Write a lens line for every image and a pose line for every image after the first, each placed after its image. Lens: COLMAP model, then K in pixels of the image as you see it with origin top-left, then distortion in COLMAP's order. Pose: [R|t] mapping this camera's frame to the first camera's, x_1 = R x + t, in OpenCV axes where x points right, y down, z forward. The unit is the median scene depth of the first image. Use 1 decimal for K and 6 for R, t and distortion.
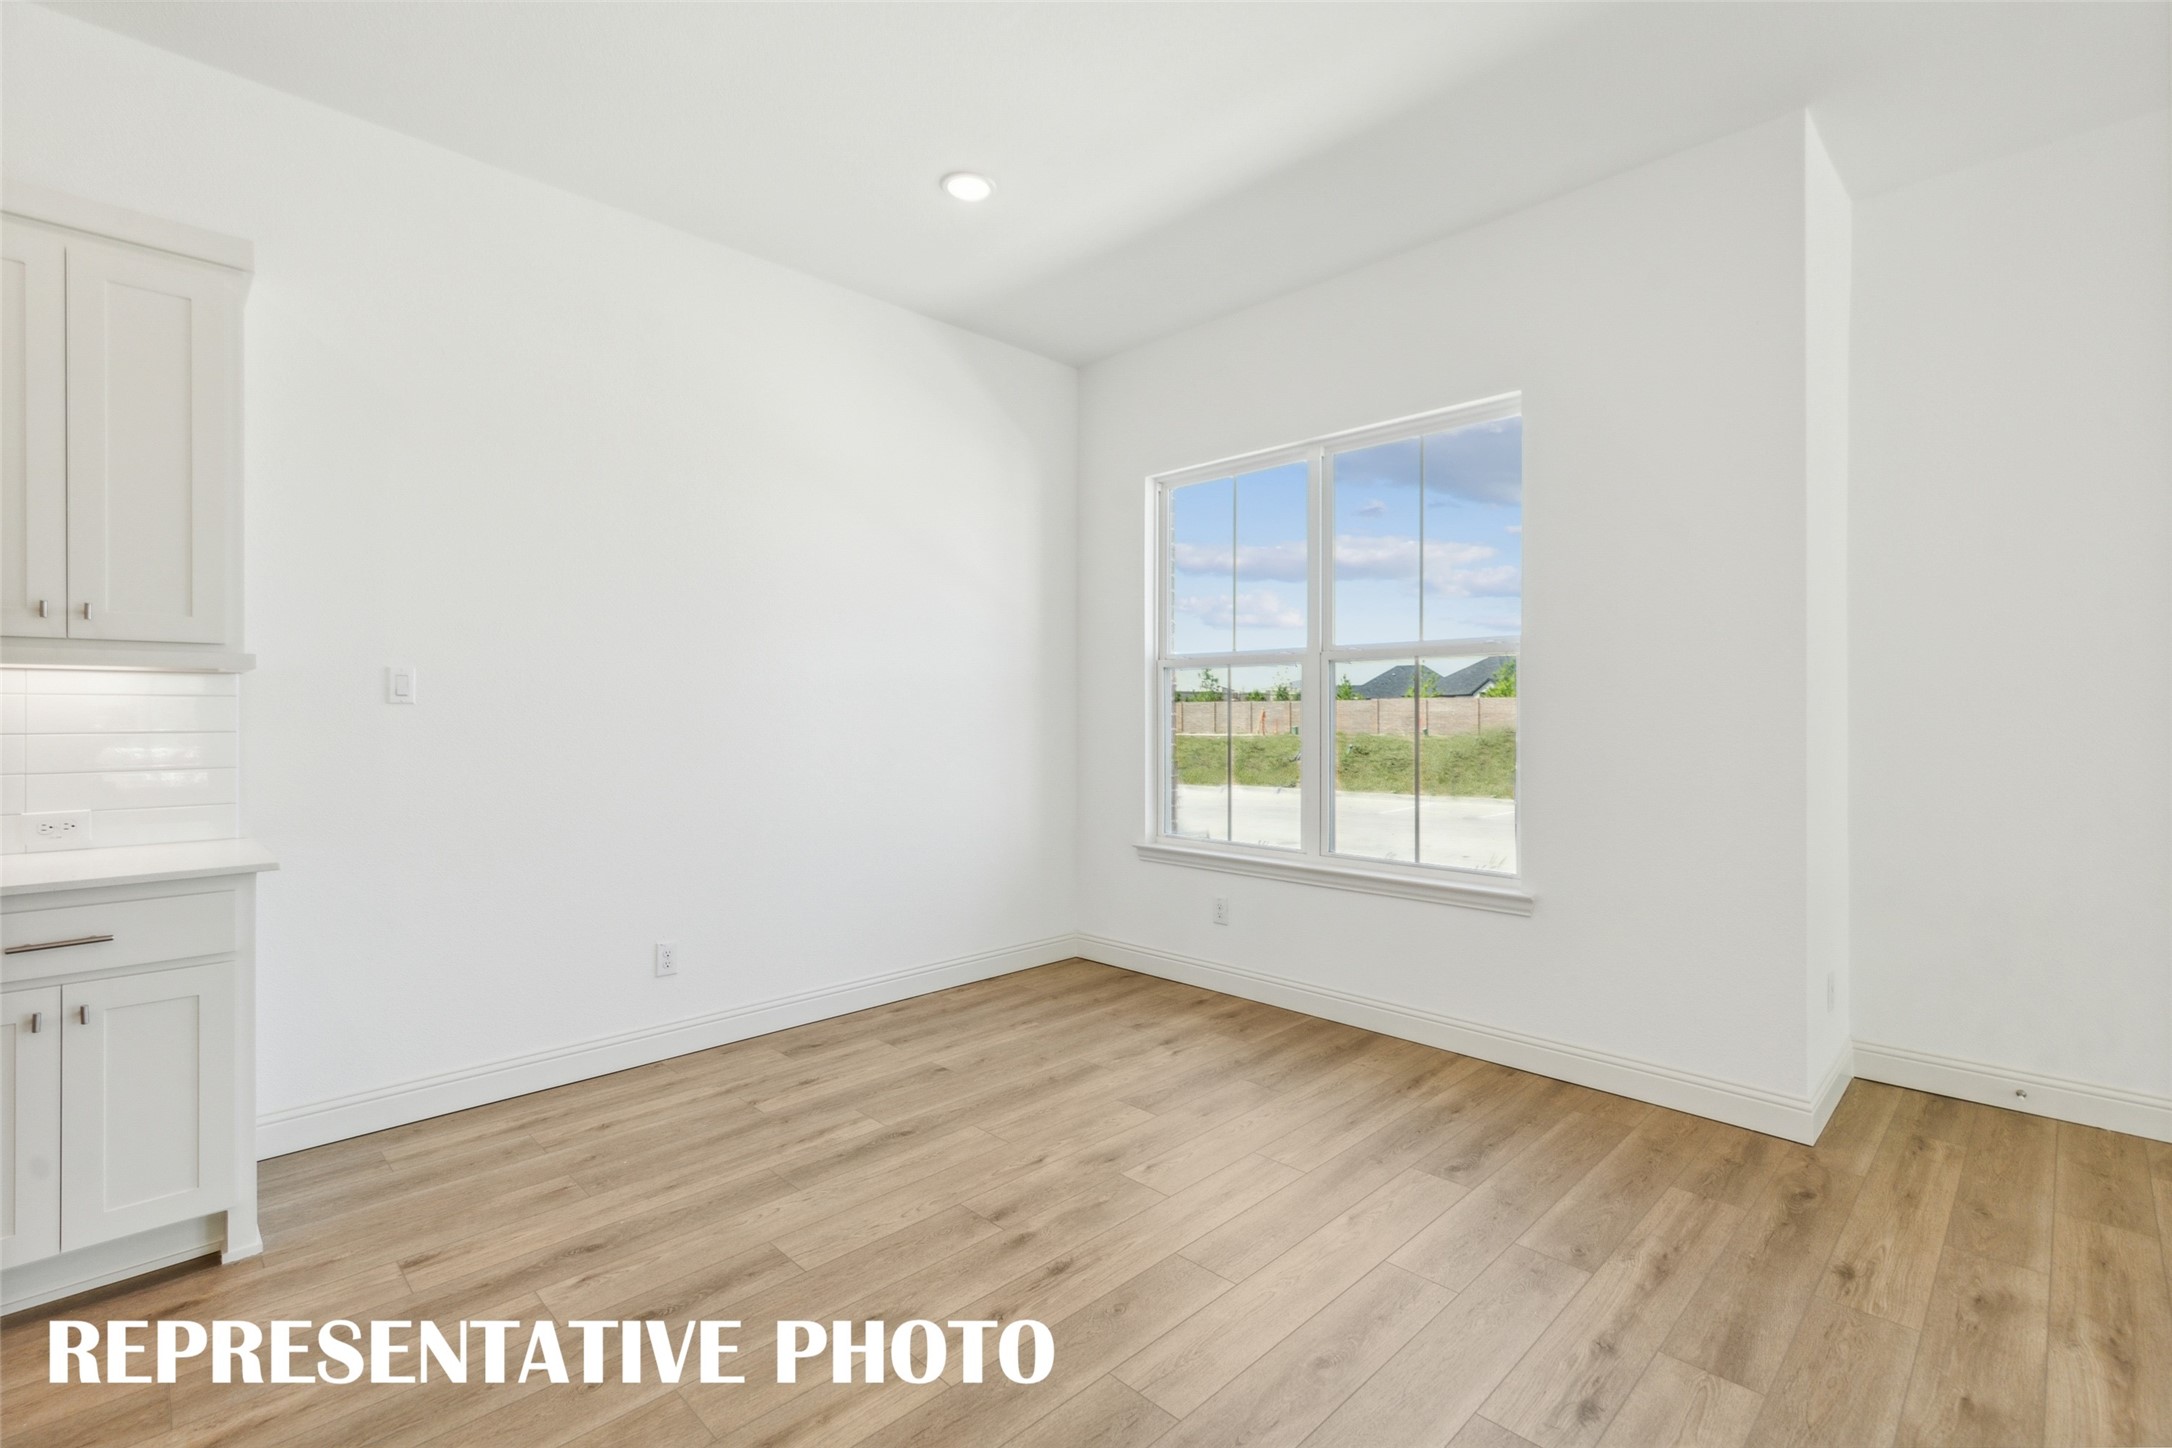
lens RADIAL K [[970.2, 0, 1078.3], [0, 970.2, 711.1], [0, 0, 1]] dist [0.000723, 0.000398]
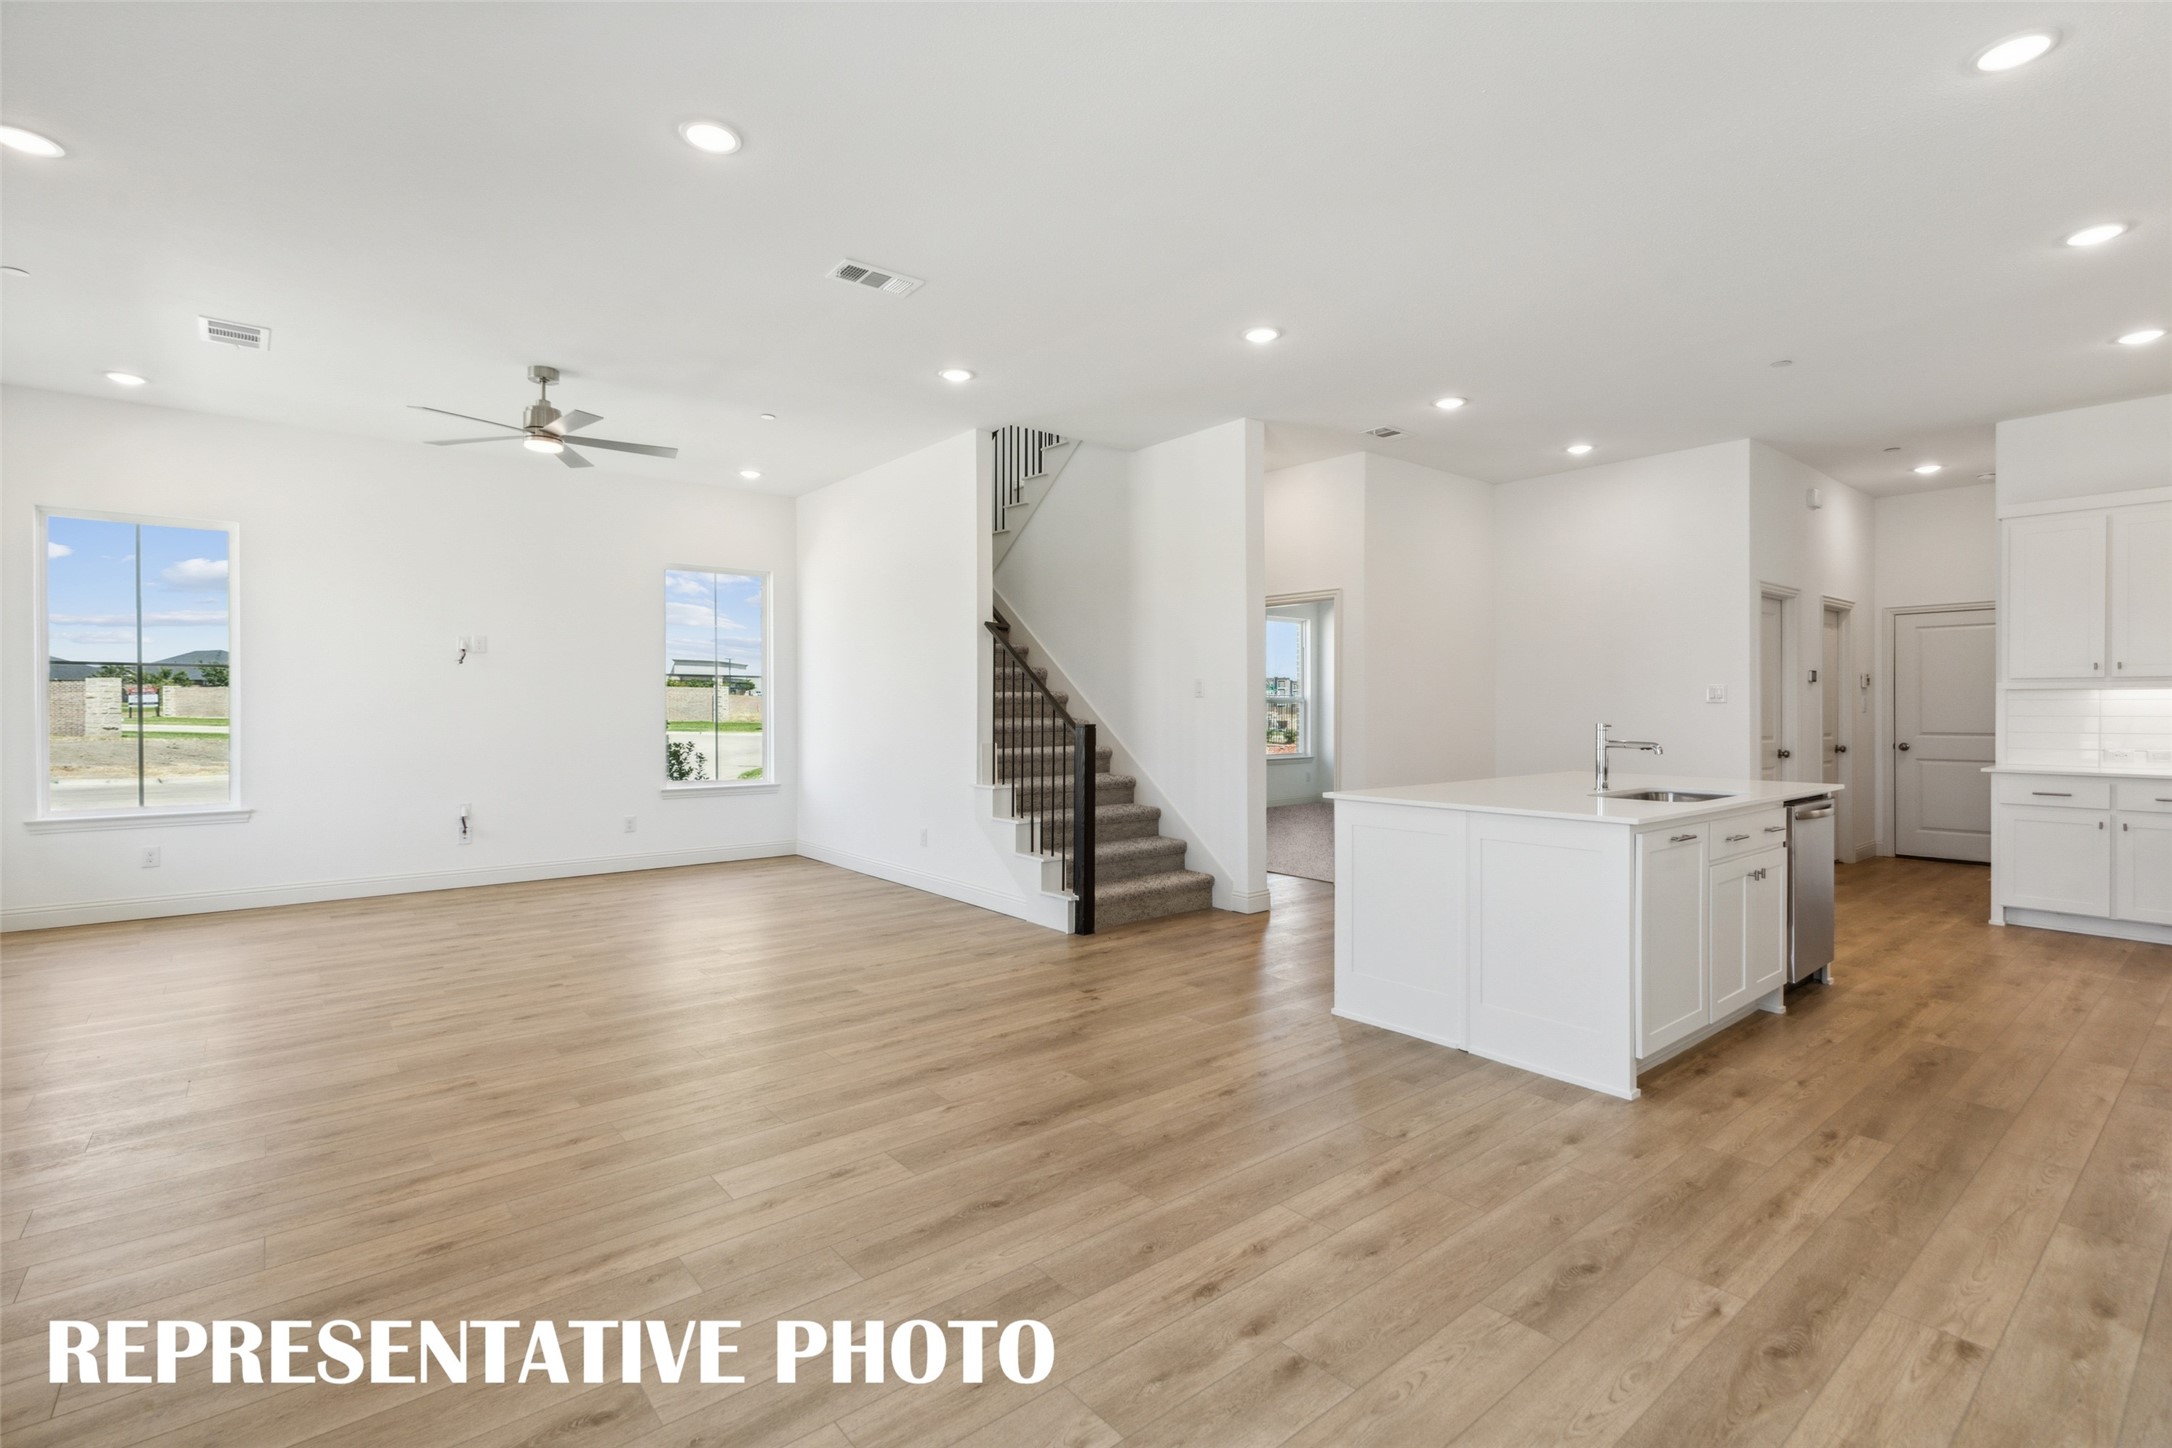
lens RADIAL K [[970.2, 0, 1078.3], [0, 970.2, 711.1], [0, 0, 1]] dist [0.000723, 0.000398]
pose [[-0.995283, -0.001433, 0.097002, 0.014339], [-0.001055, 0.999992, 0.003943, 0.002971], [-0.097007, 0.003822, -0.995276, 1.927101]]
